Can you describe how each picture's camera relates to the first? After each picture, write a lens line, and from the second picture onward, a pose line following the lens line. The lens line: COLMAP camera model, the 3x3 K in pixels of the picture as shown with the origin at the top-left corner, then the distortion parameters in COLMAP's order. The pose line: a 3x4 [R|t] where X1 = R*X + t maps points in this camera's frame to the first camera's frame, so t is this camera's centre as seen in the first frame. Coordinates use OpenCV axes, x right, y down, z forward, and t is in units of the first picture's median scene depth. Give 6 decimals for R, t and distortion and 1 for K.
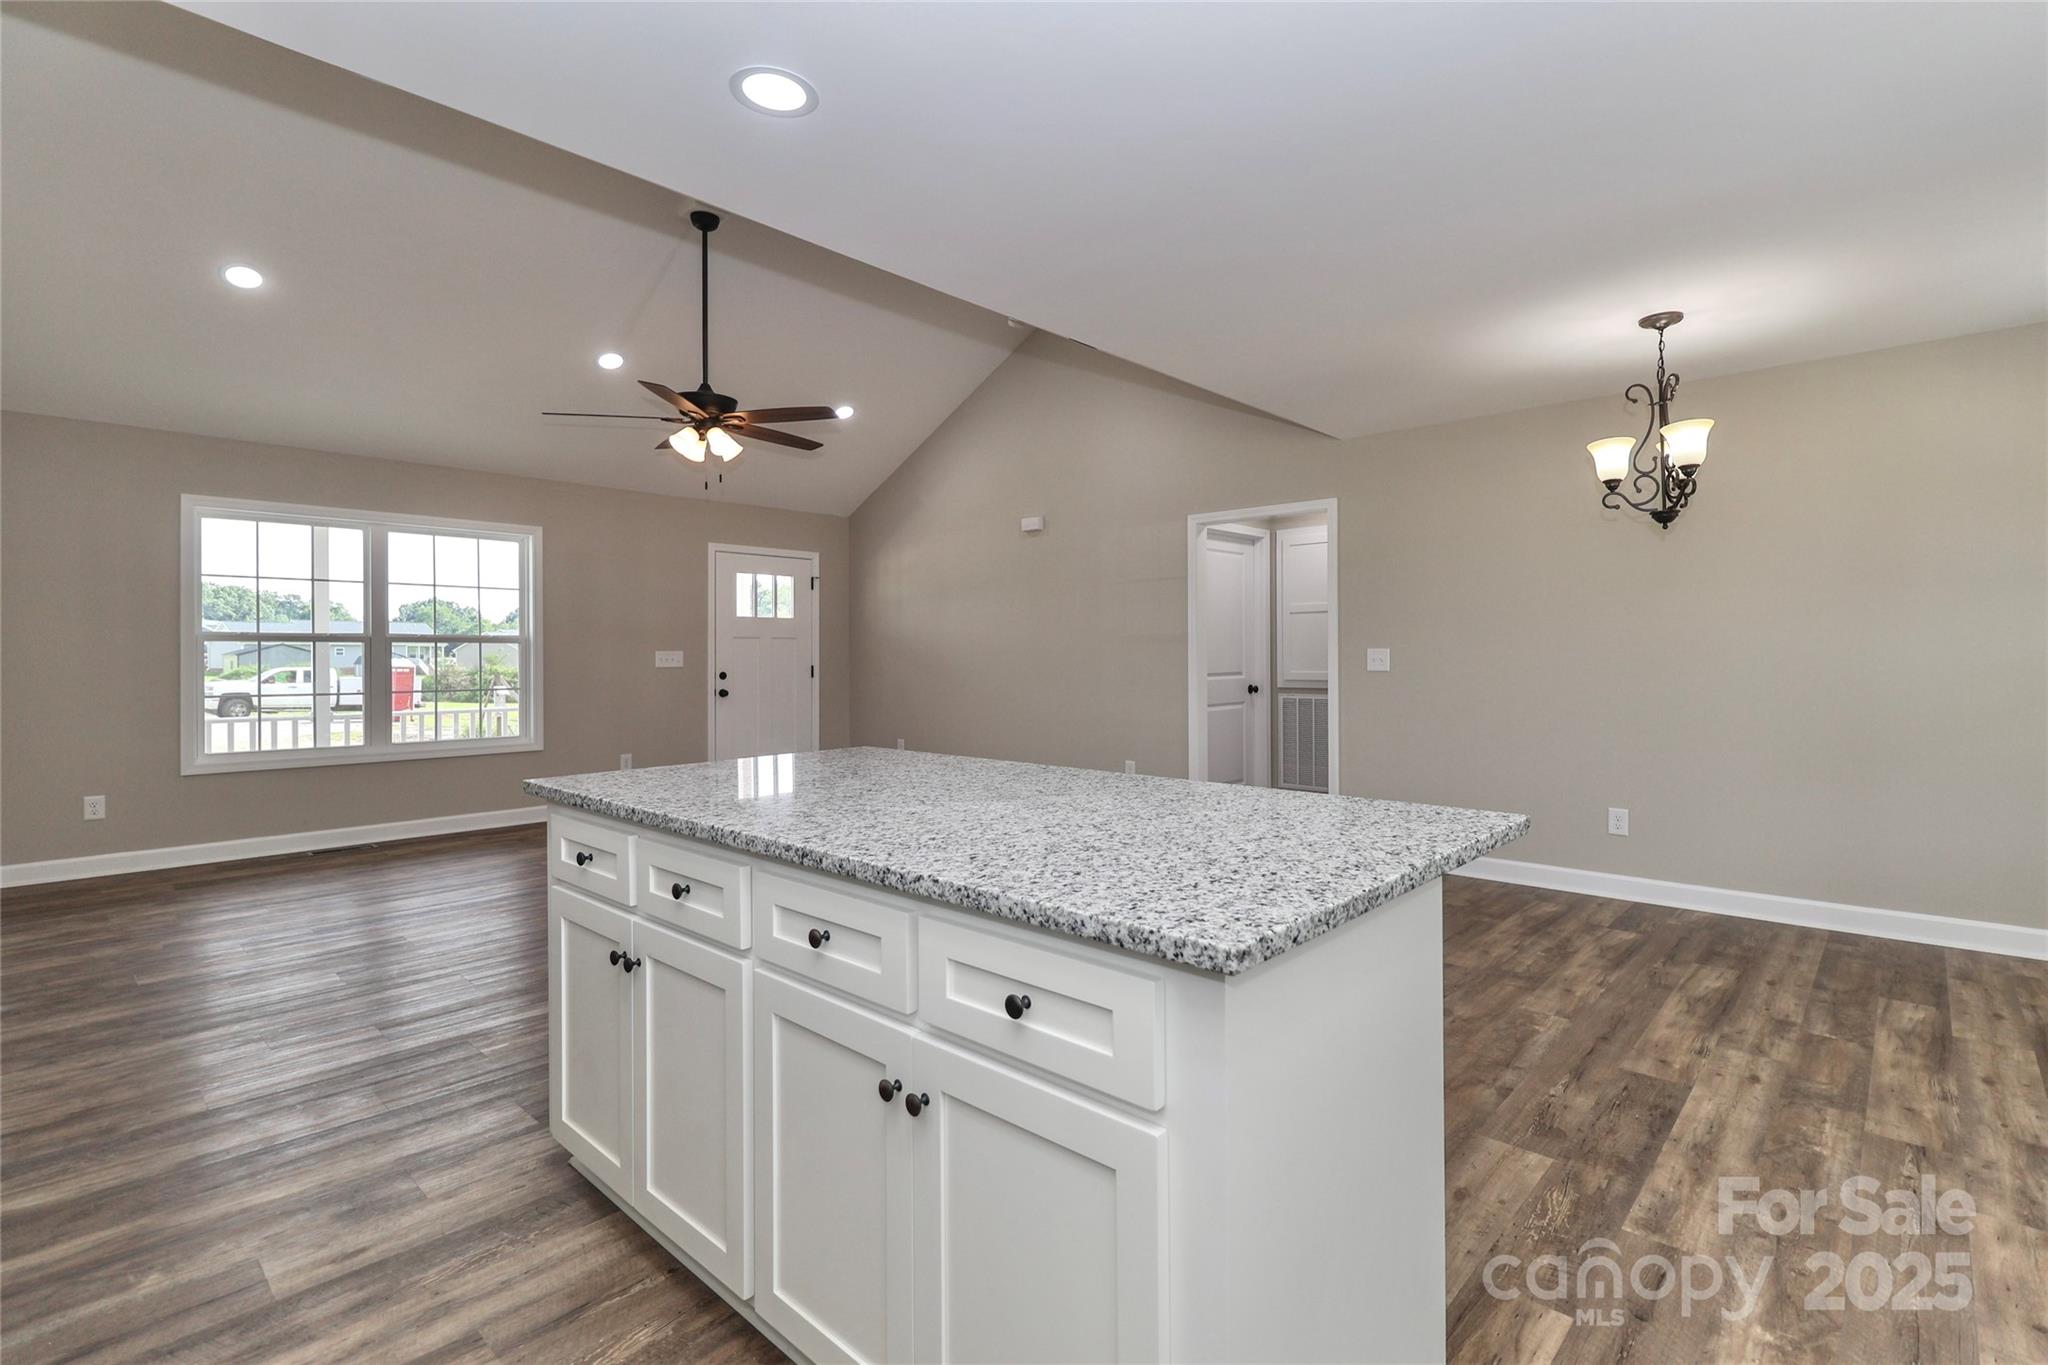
lens RADIAL K [[955.0, 0, 1077.4], [0, 955.0, 652.7], [0, 0, 1]] dist [0.018874, -0.013339]
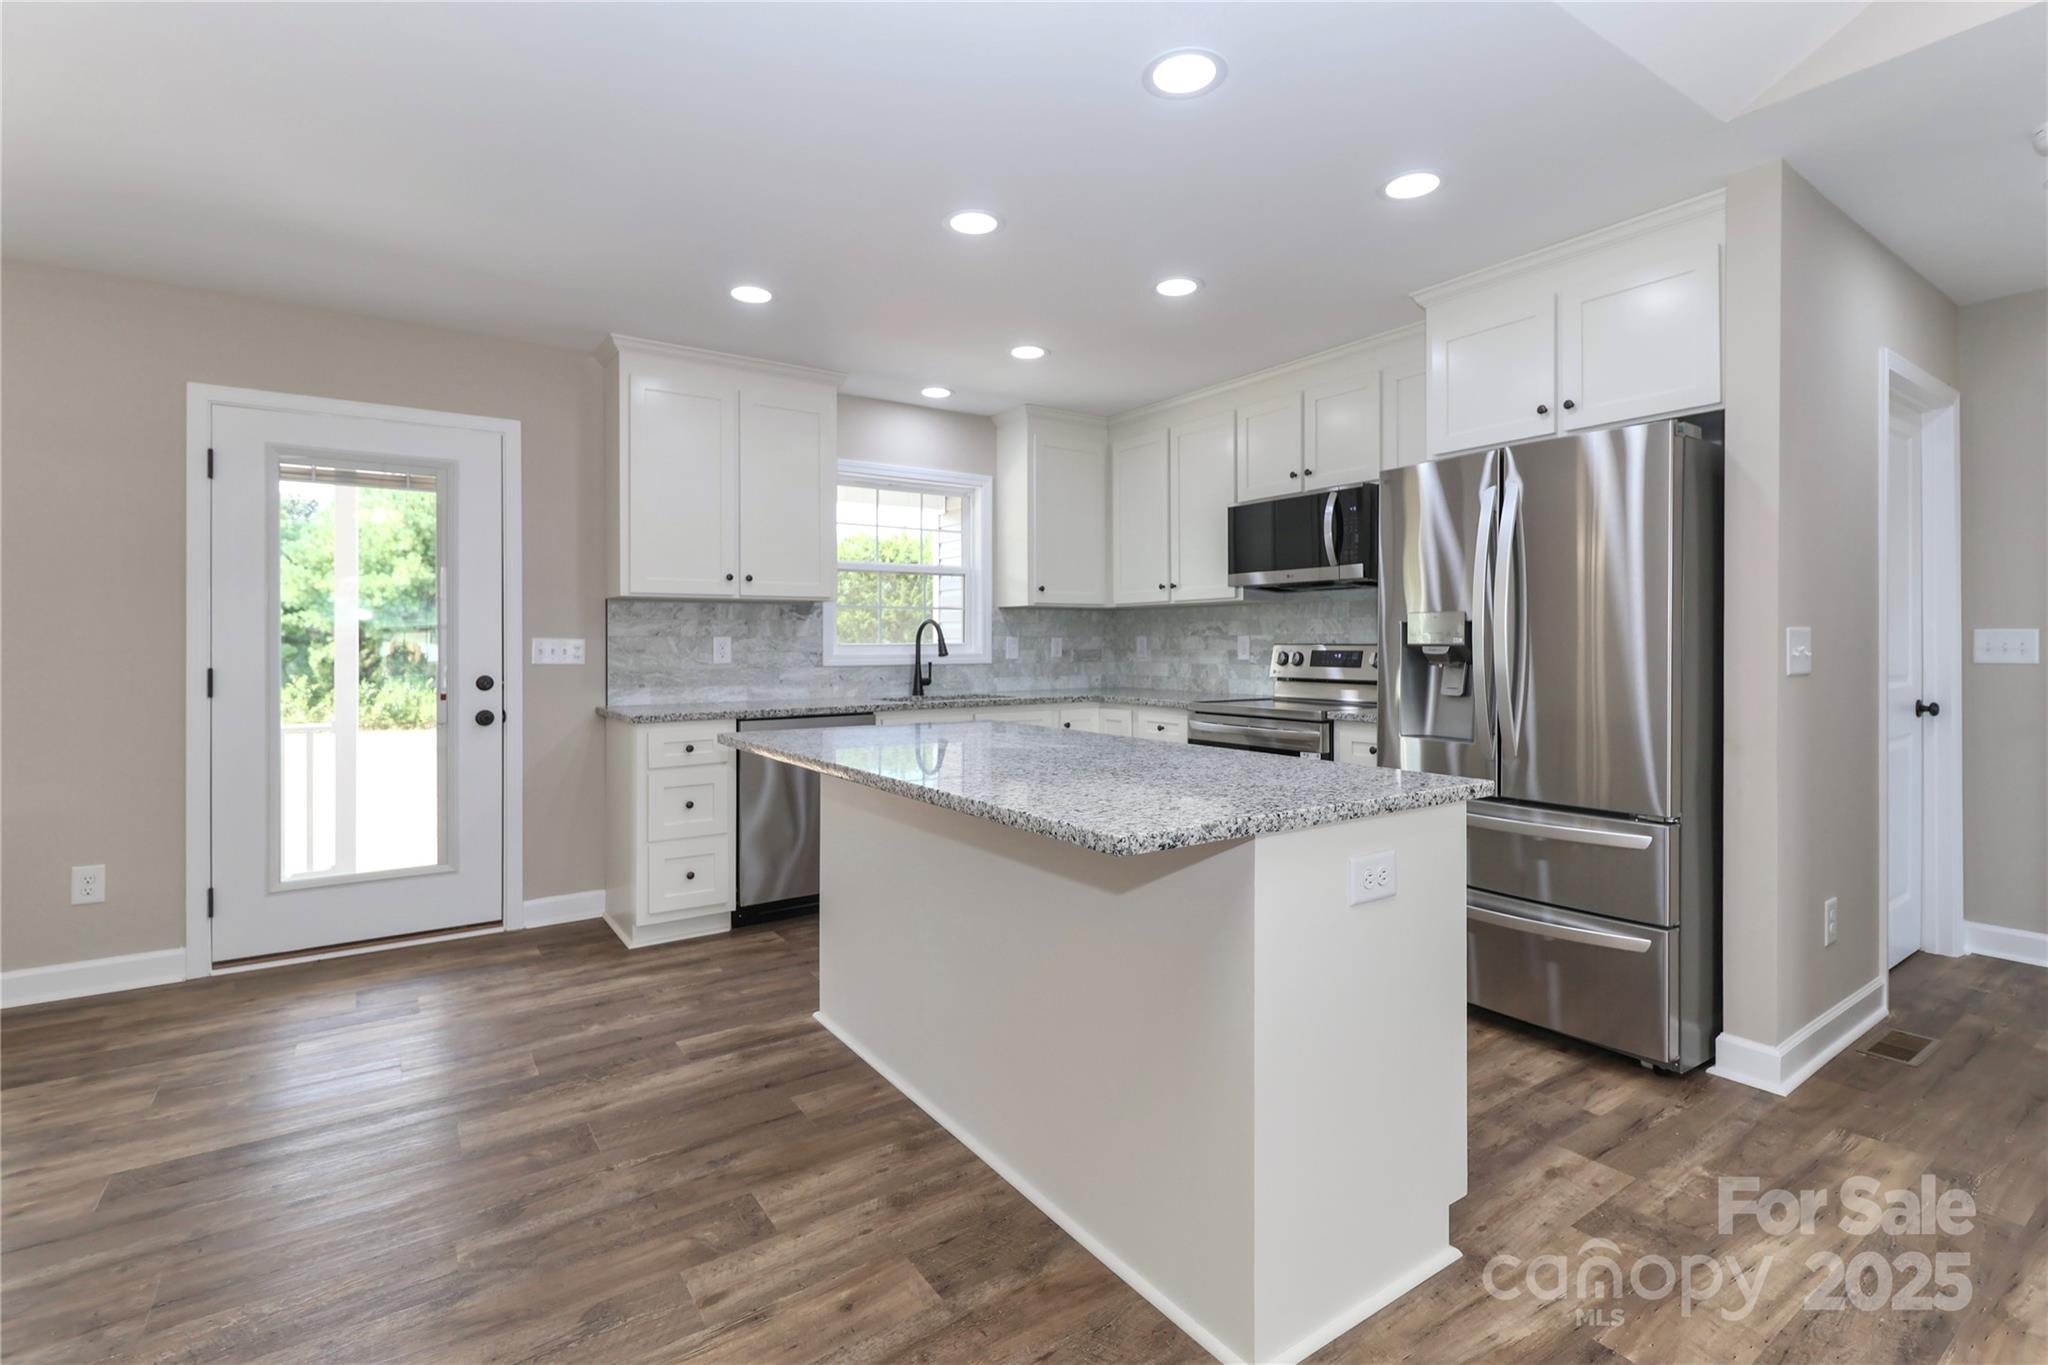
lens RADIAL K [[956.6, 0, 1053.2], [0, 956.6, 641.3], [0, 0, 1]] dist [0.015154, -0.010769]
pose [[-0.973973, 0.006339, 0.226573, -0.165109], [0.005964, 0.999979, -0.002341, 0.002968], [-0.226584, -0.000929, -0.973991, 0.815071]]
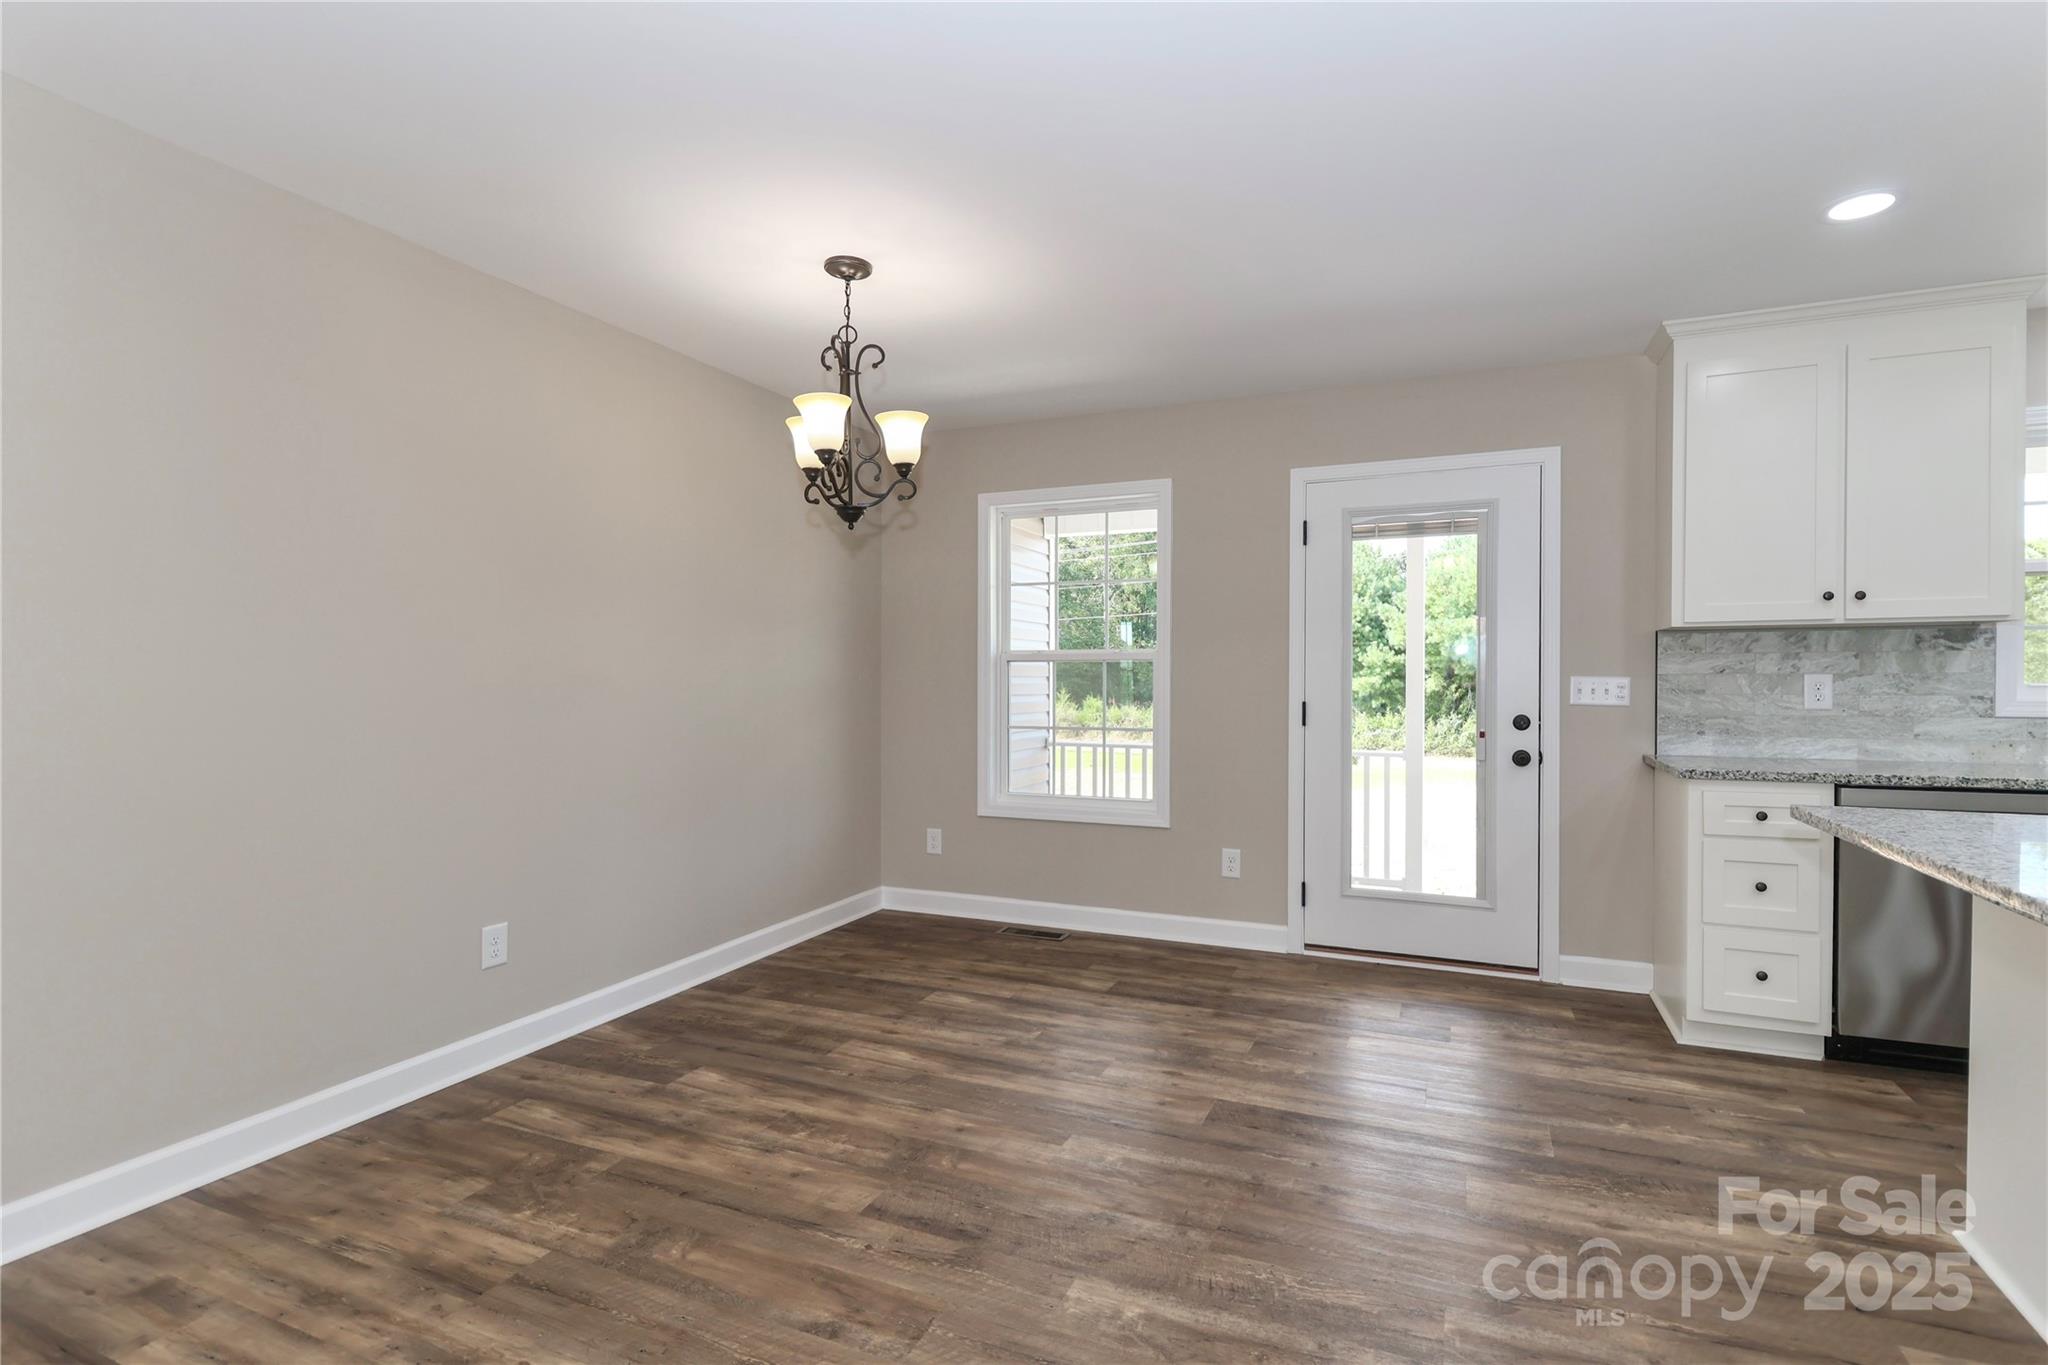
lens RADIAL K [[964.8, 0, 1048.1], [0, 964.8, 688.0], [0, 0, 1]] dist [0.017707, -0.013278]
pose [[-0.314320, -0.005076, 0.949303, -0.149457], [0.000475, 0.999985, 0.005504, 0.000694], [-0.949317, 0.002181, -0.314313, 0.759224]]
